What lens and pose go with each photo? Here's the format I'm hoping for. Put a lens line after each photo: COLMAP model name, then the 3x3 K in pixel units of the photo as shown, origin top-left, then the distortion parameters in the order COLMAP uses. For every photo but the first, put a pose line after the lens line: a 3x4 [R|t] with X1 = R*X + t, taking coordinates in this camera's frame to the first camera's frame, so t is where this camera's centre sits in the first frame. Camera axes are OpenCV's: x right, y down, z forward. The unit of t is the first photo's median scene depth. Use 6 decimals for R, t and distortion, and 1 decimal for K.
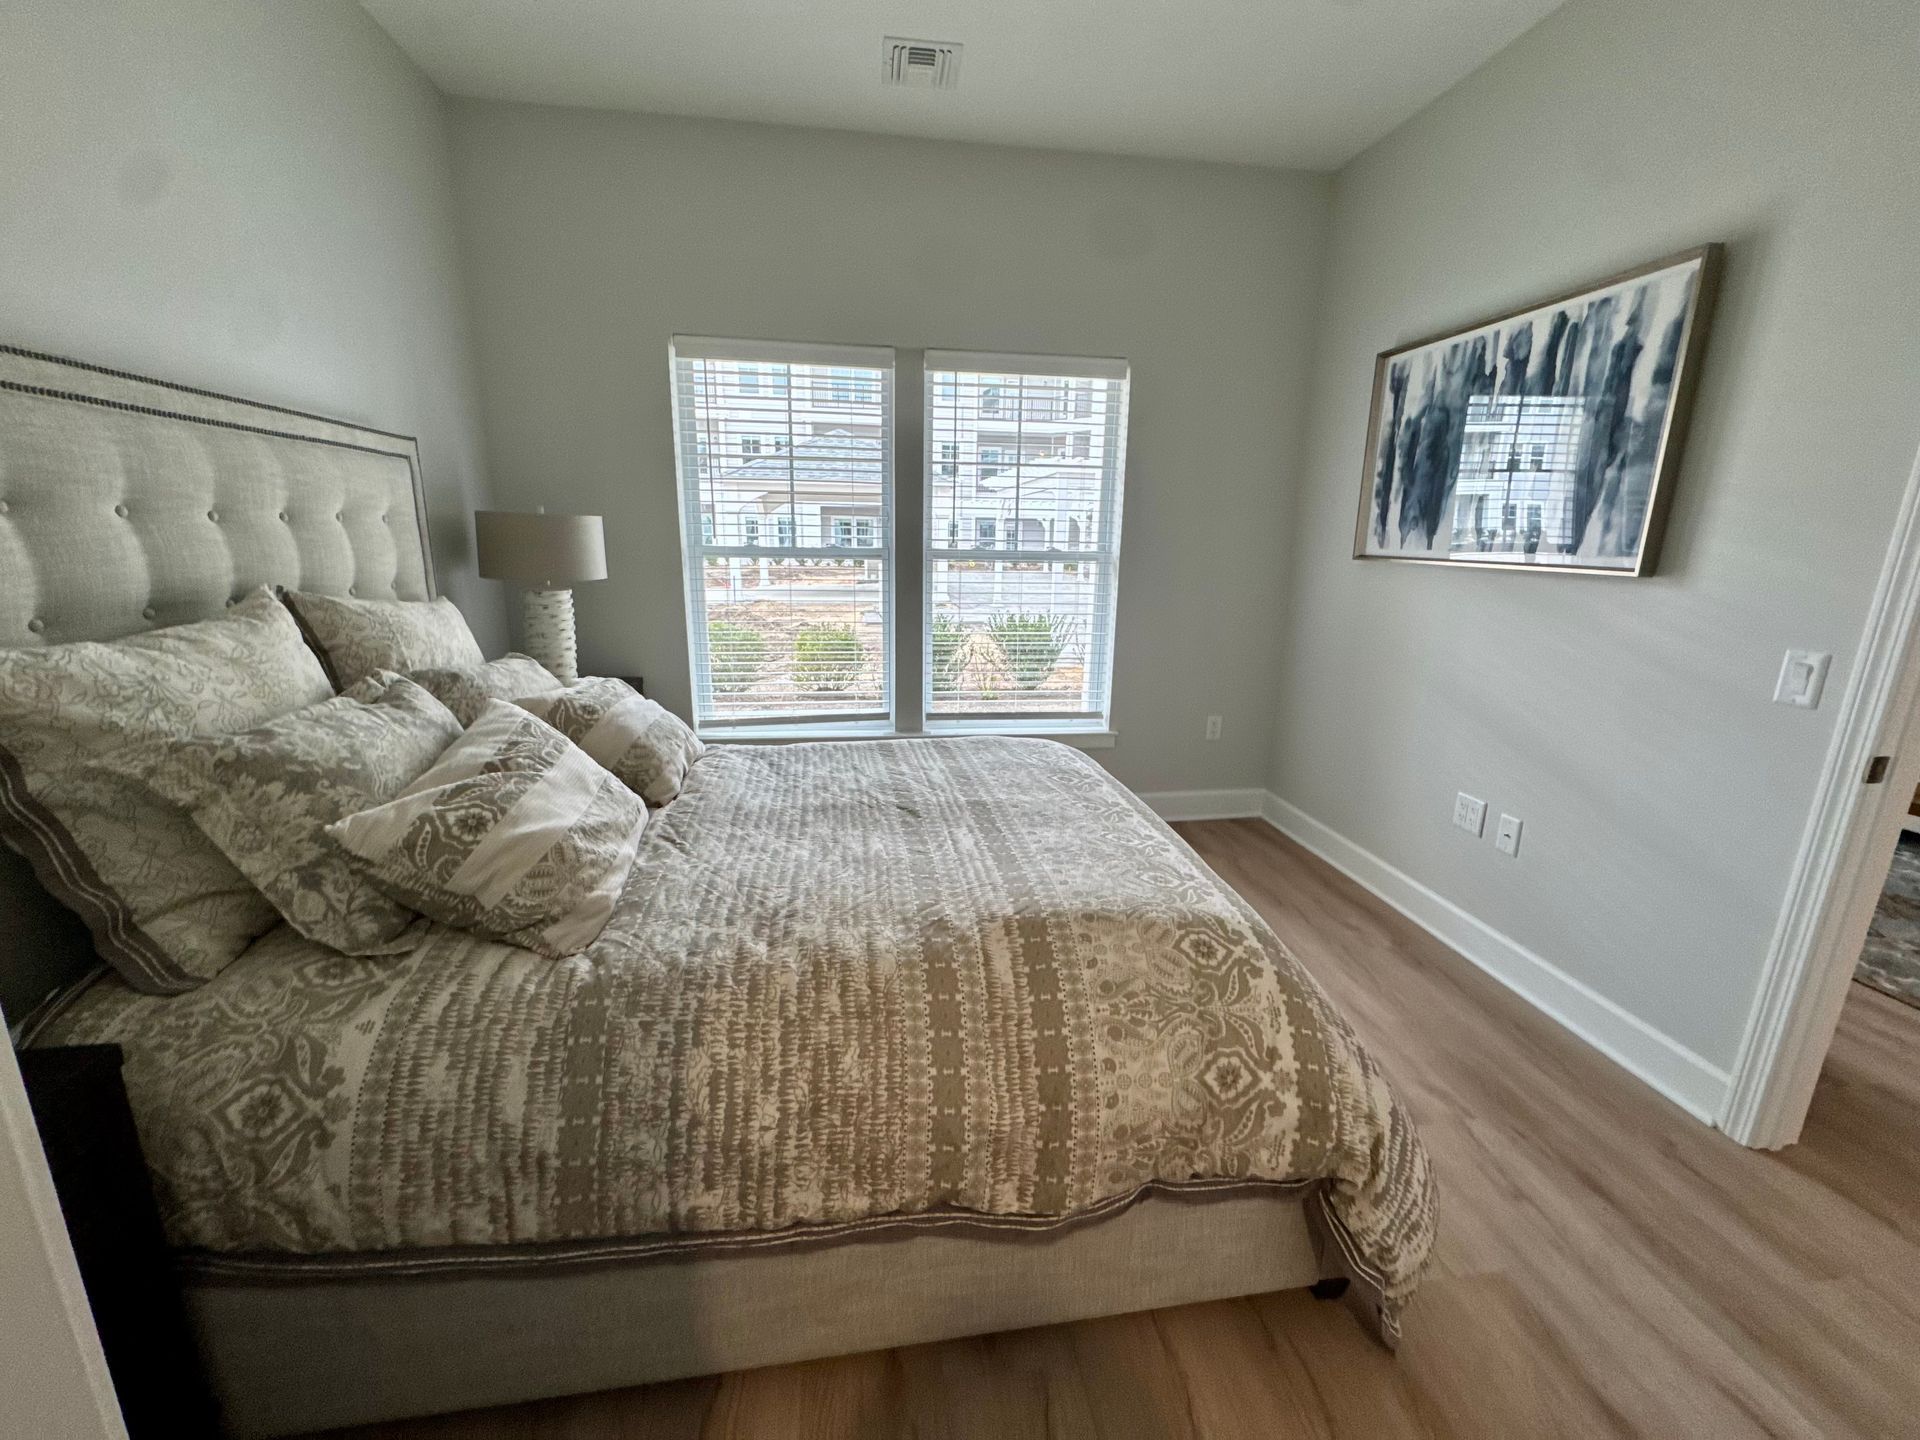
lens RADIAL K [[763.0, 0, 960.0], [0, 763.0, 720.0], [0, 0, 1]] dist [0.000001, 0.000131]
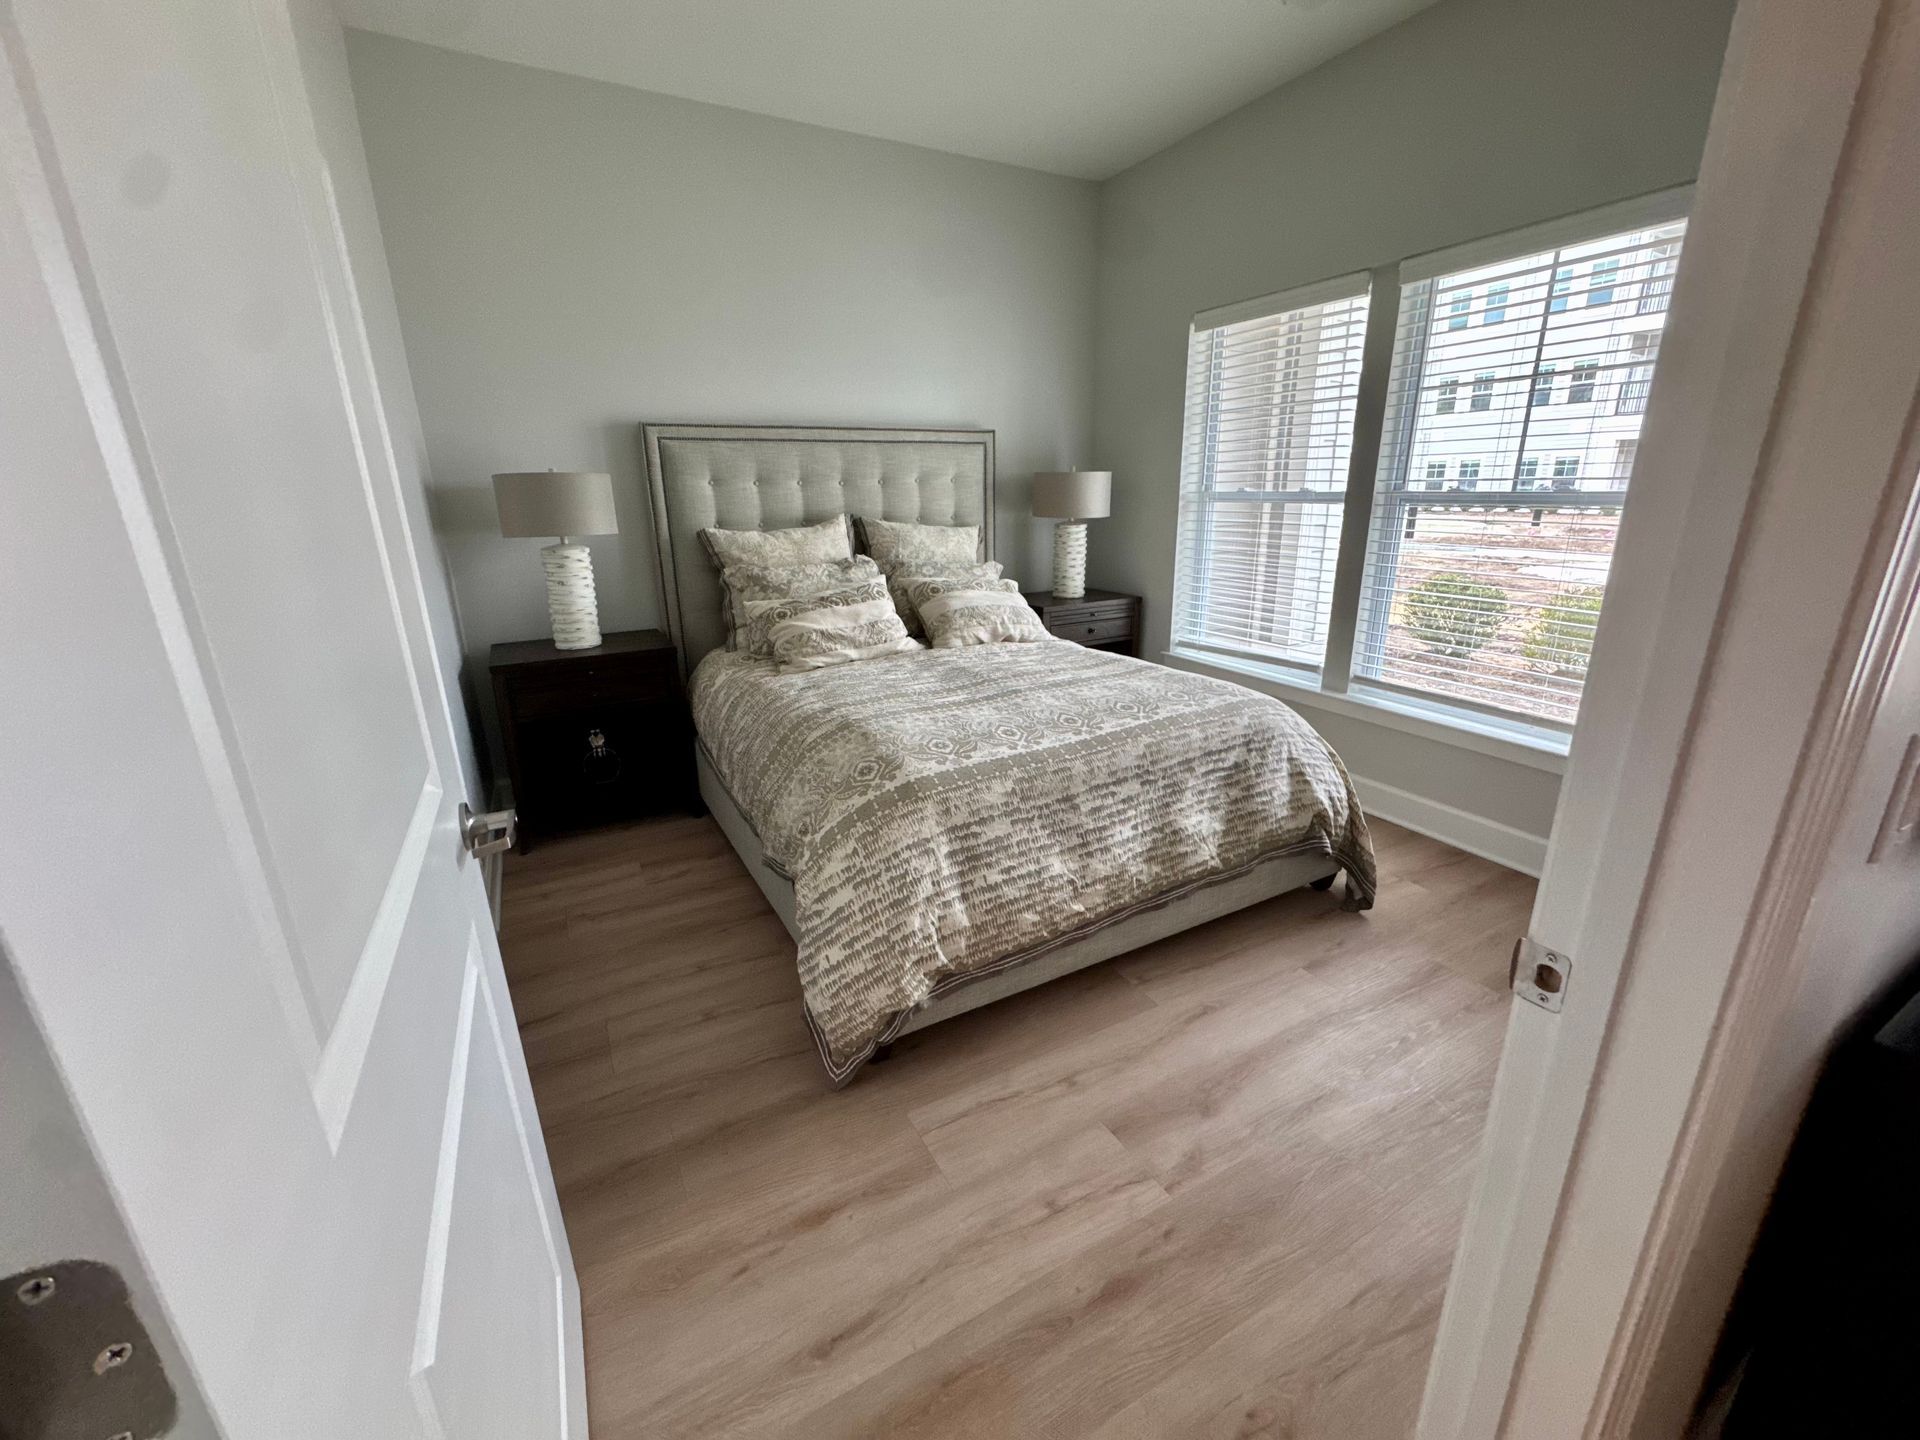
lens RADIAL K [[763.0, 0, 960.0], [0, 763.0, 720.0], [0, 0, 1]] dist [0.000001, 0.000131]
pose [[0.354698, 0.251883, -0.900413, 1.163127], [-0.196504, 0.961602, 0.191591, -0.073528], [0.914098, 0.108978, 0.390575, 0.410545]]
